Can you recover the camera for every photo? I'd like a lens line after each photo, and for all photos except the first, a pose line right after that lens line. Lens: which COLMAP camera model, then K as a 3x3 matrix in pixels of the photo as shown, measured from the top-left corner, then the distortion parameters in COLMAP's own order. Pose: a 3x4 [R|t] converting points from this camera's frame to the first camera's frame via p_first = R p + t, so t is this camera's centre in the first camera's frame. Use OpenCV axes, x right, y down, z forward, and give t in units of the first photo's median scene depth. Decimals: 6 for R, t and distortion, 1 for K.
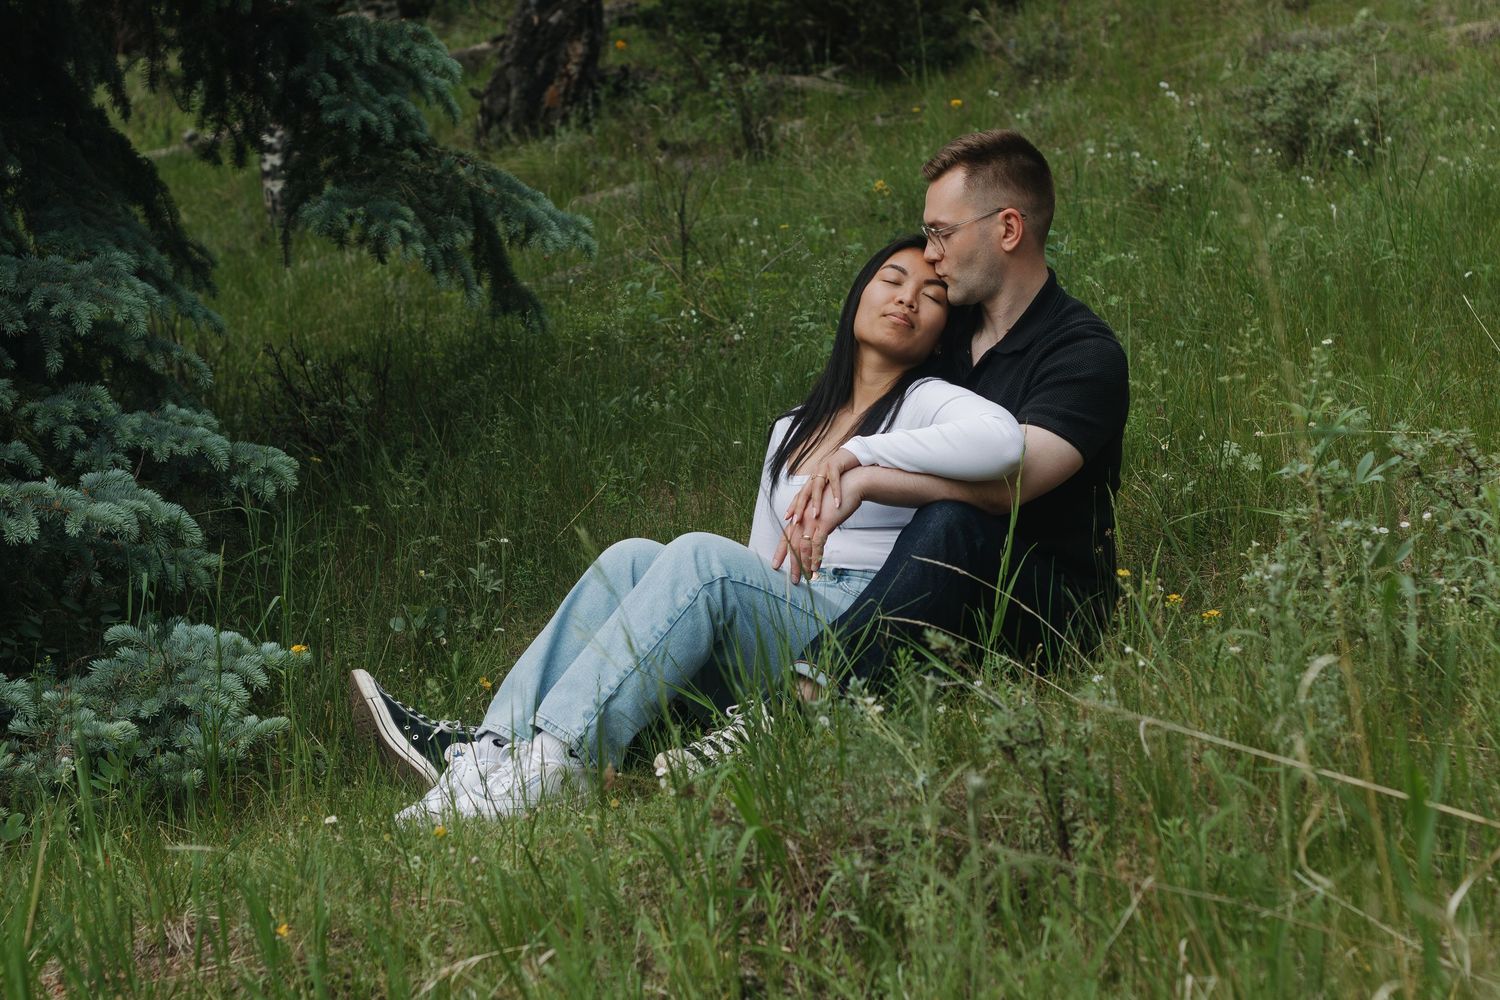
lens RADIAL K [[3673.4, 0, 750.0], [0, 3673.4, 500.0], [0, 0, 1]] dist [0.068834, 0.108849]
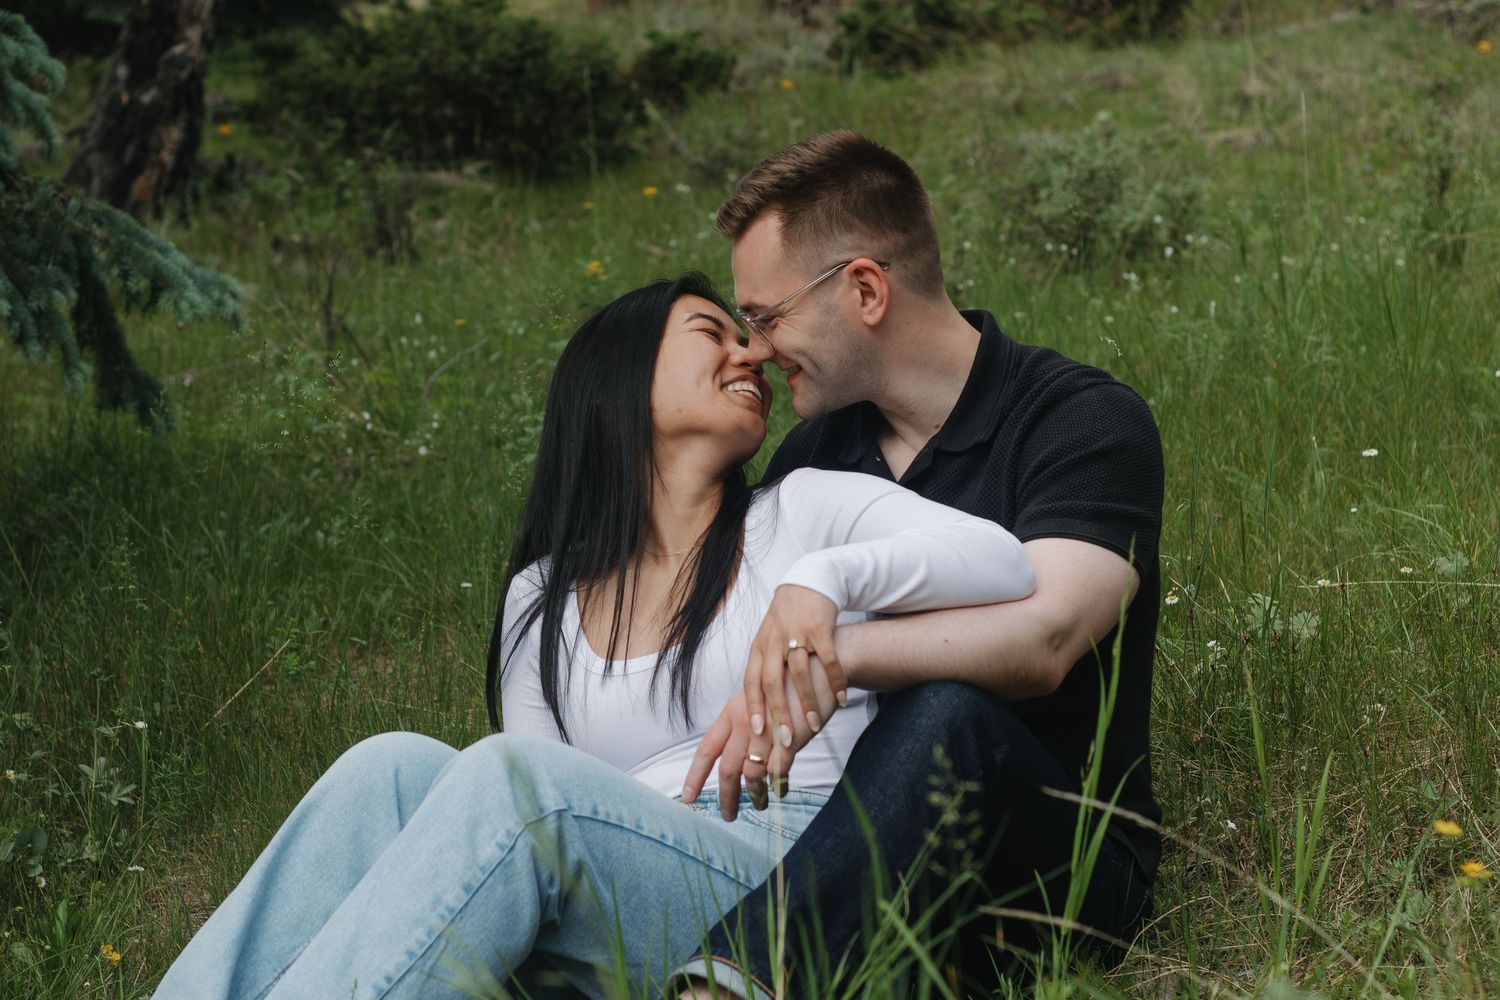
lens RADIAL K [[3673.4, 0, 750.0], [0, 3673.4, 500.0], [0, 0, 1]] dist [0.068834, 0.108849]
pose [[0.992185, 0.025592, 0.122126, -0.035418], [-0.019985, 0.998699, -0.046916, -0.000140], [-0.123168, 0.044109, 0.991405, 0.299833]]
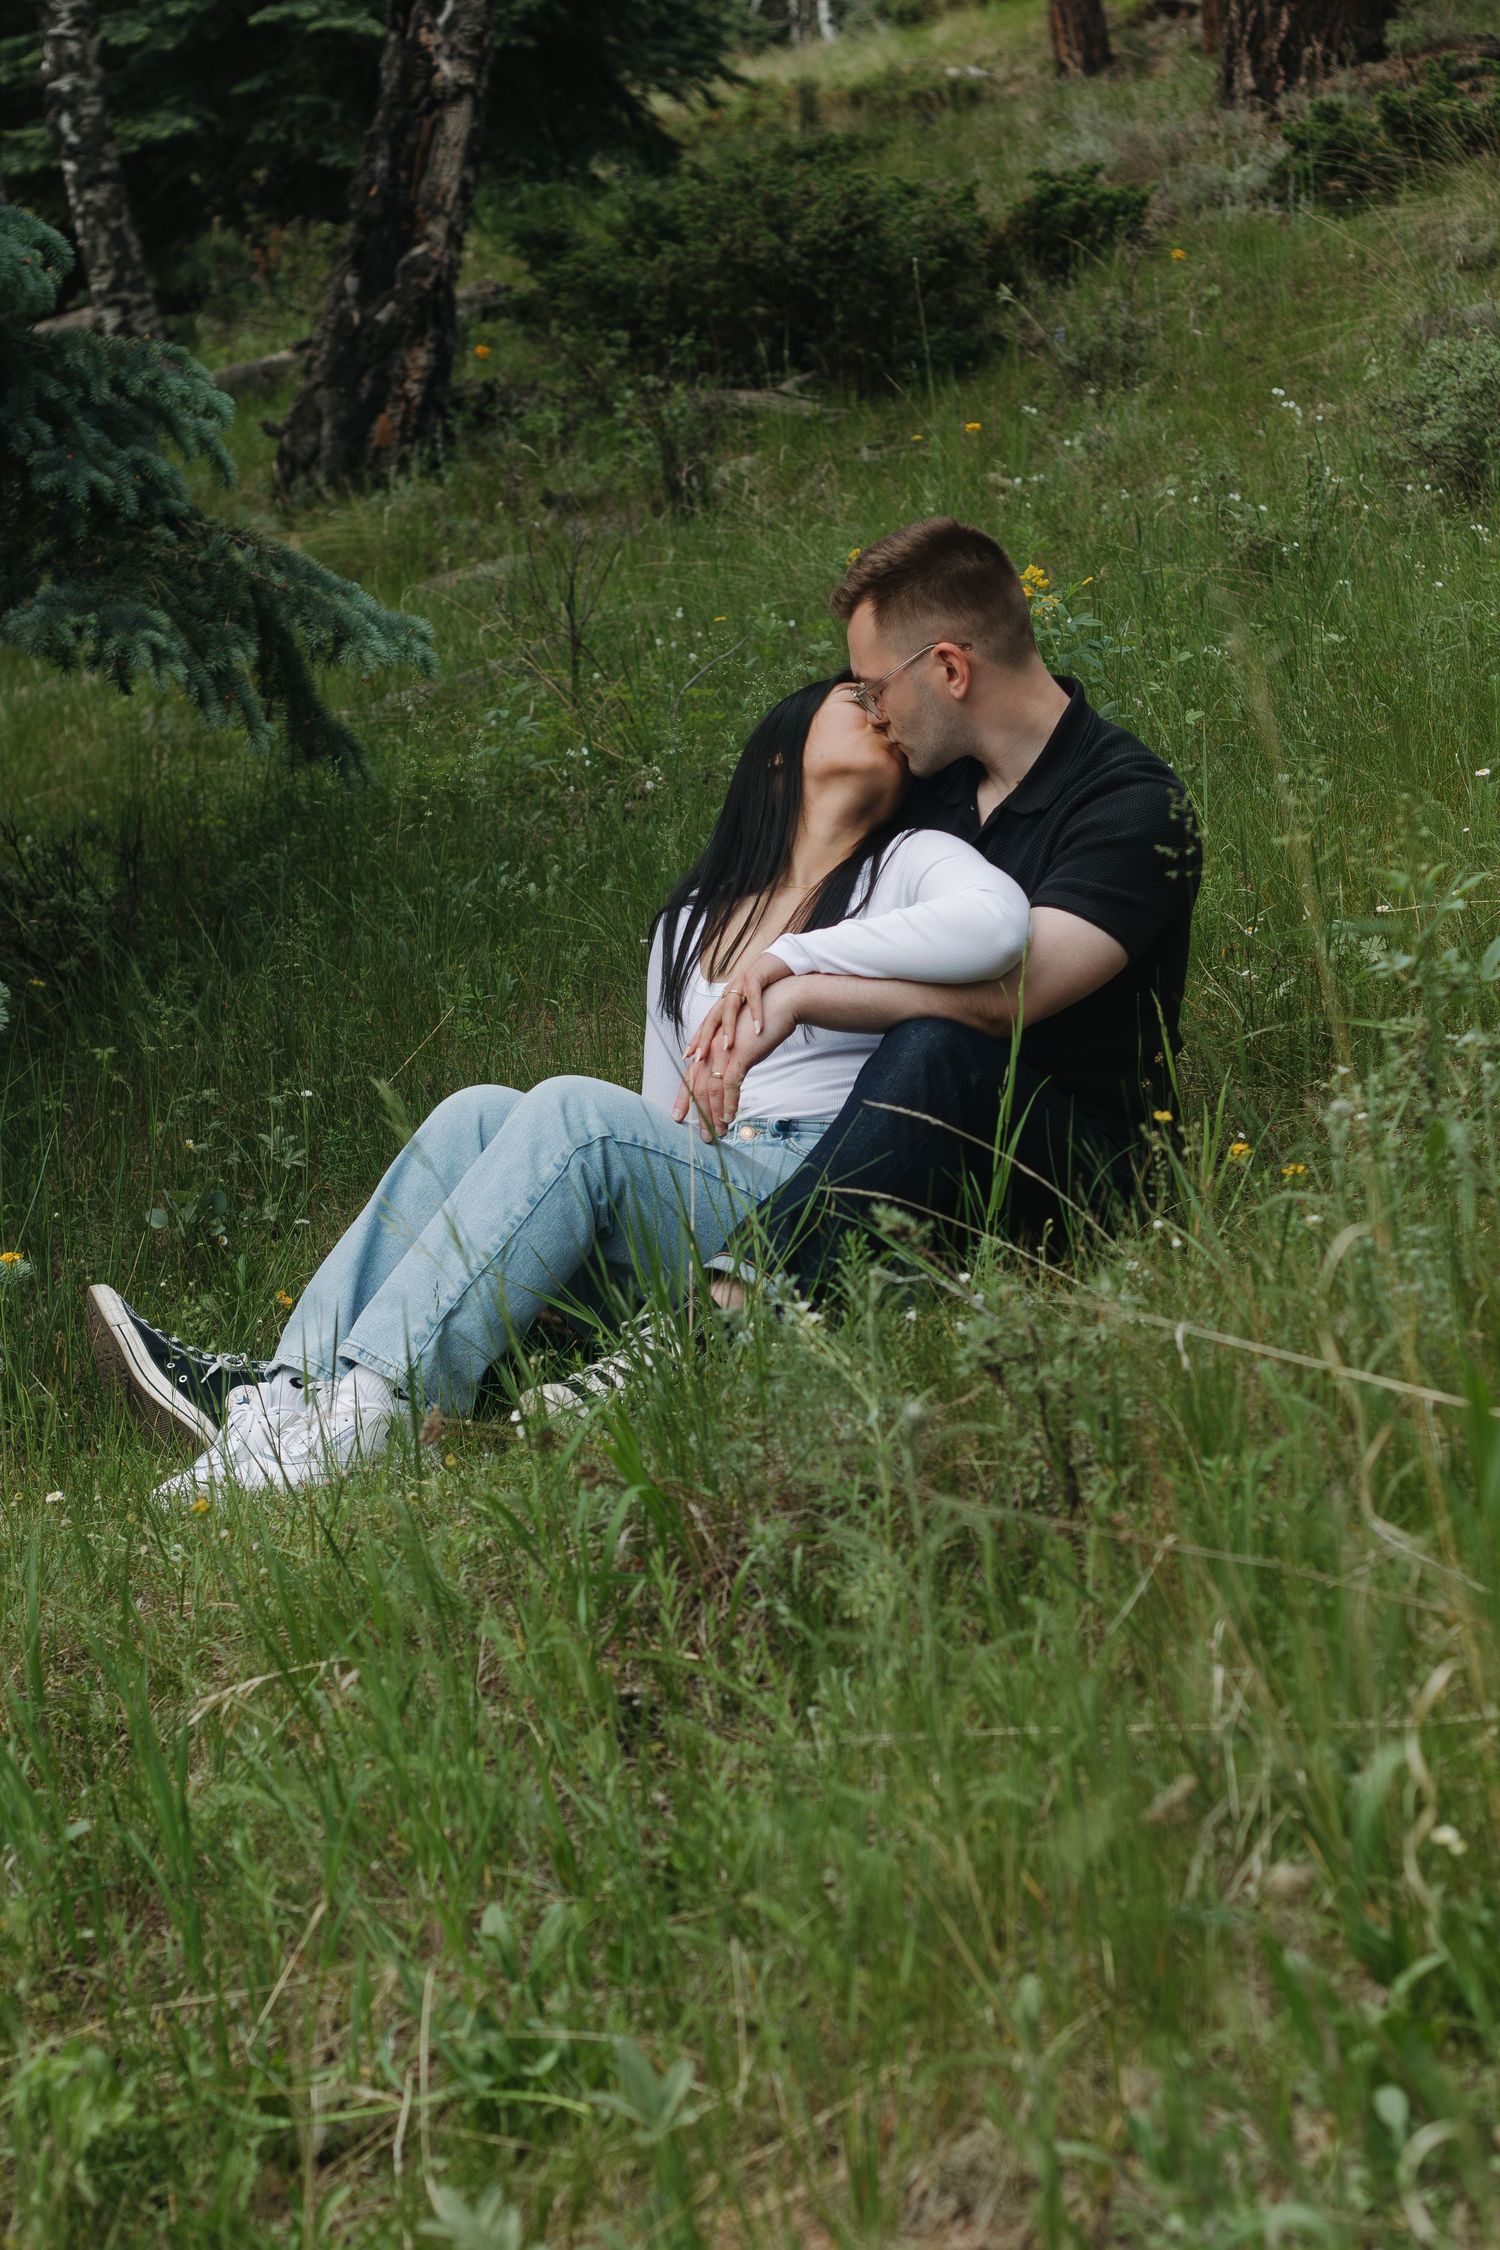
lens RADIAL K [[5510.1, 0, 750.0], [0, 5510.1, 1125.0], [0, 0, 1]] dist [0.068834, 0.108849]
pose [[0.999553, -0.029432, 0.005188, 0.009759], [0.029323, 0.999368, 0.020081, -0.001260], [-0.005775, -0.019920, 0.999785, -0.037097]]
